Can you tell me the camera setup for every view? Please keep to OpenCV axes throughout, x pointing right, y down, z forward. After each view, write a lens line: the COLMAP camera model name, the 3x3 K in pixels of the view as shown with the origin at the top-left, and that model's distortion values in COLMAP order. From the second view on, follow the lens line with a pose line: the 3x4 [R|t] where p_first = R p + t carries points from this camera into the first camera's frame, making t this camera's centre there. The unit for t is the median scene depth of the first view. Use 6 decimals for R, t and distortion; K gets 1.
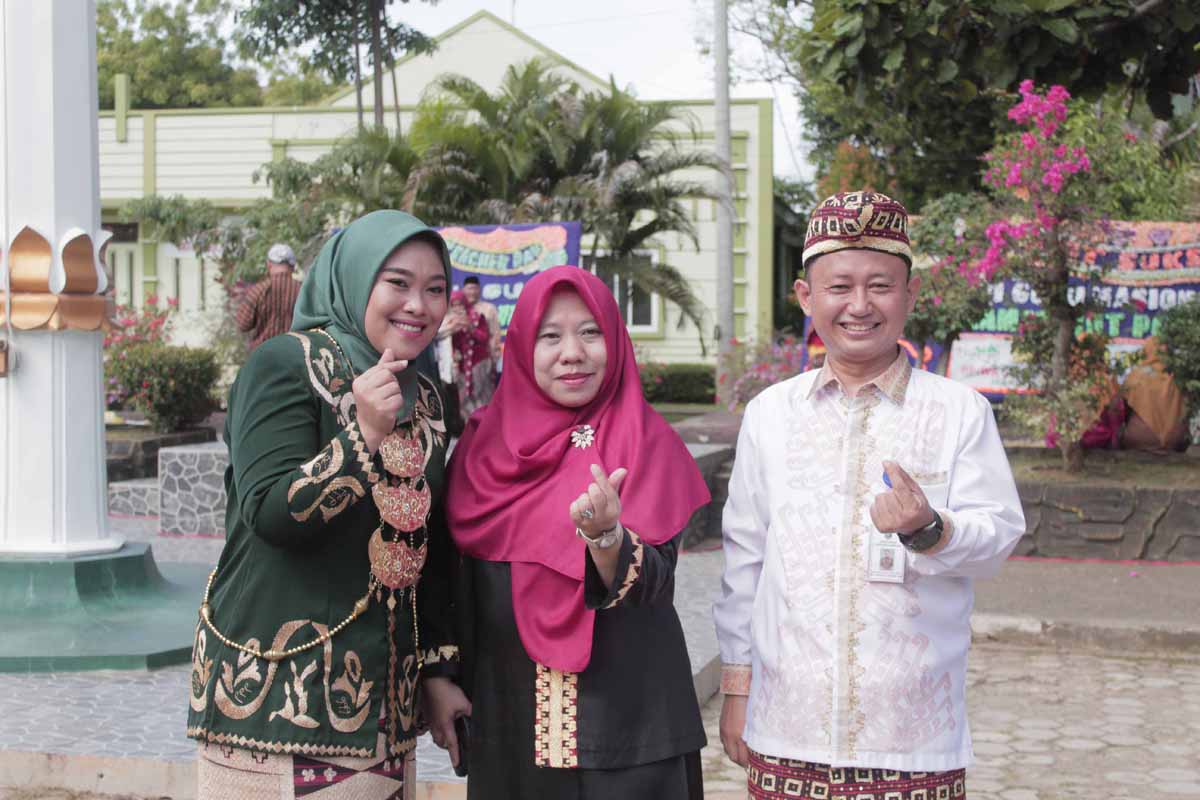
lens RADIAL K [[1879.5, 0, 599.6], [0, 1879.5, 422.6], [0, 0, 1]] dist [0.003831, -0.110392]
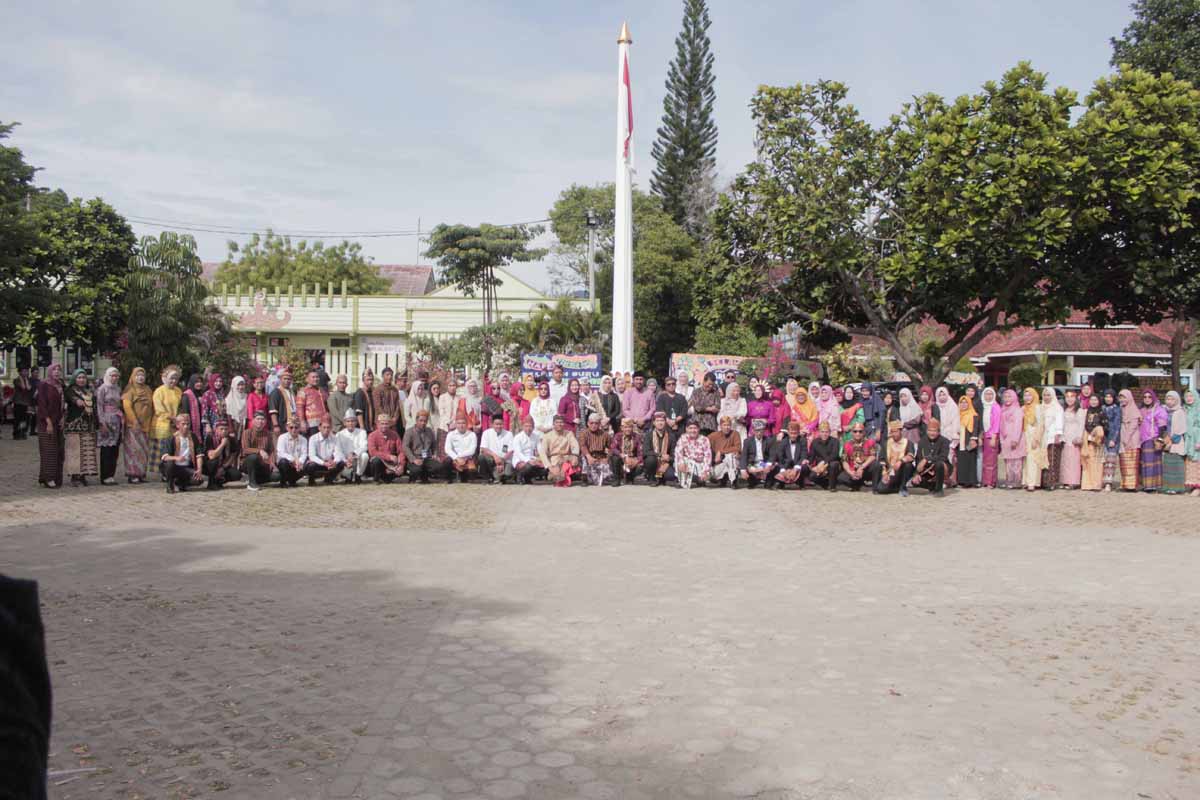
lens RADIAL K [[1040.6, 0, 600.0], [0, 1040.6, 400.0], [0, 0, 1]] dist [-0.136661, 0.113431]
pose [[0.973495, 0.007063, 0.228598, -0.309336], [-0.000734, 0.999614, -0.027757, 0.019203], [-0.228705, 0.026854, 0.973125, -0.568824]]
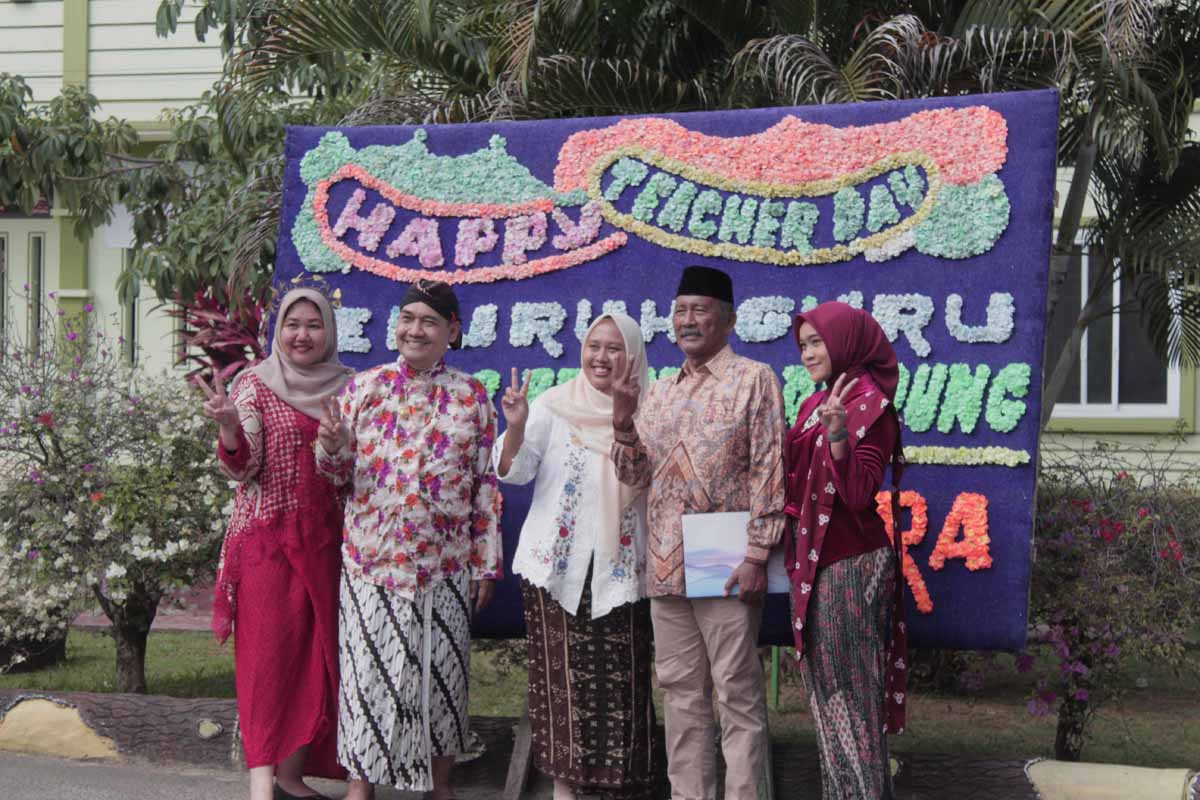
lens RADIAL K [[2927.0, 0, 600.0], [0, 2927.0, 400.0], [0, 0, 1]] dist [0.069609, -0.019374]
pose [[0.991249, 0.006413, -0.131849, -0.014503], [-0.012184, 0.999000, -0.043007, -0.025235], [0.131441, 0.044237, 0.990336, 0.371550]]
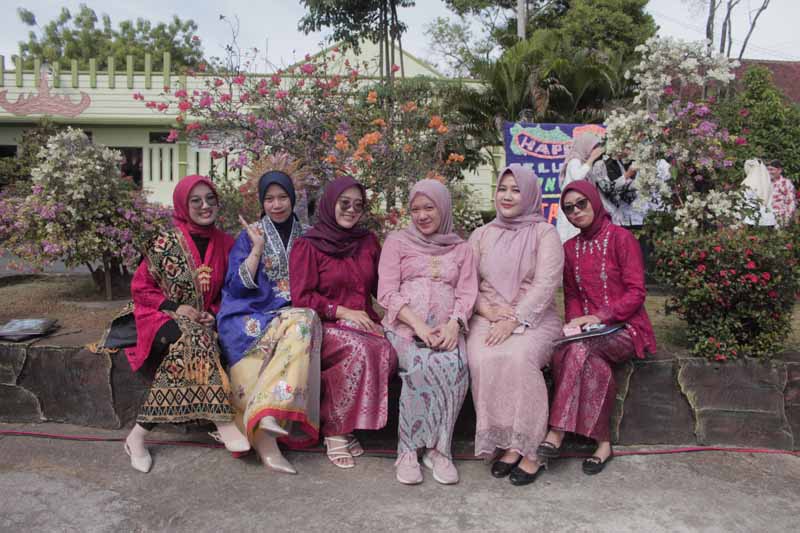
lens RADIAL K [[693.7, 0, 400.0], [0, 693.7, 266.5], [0, 0, 1]] dist [-0.136661, 0.113431]
pose [[0.969038, -0.009059, 0.246746, -0.260681], [-0.004255, 0.998566, 0.053372, -0.014329], [-0.246876, -0.052769, 0.967609, 0.368567]]
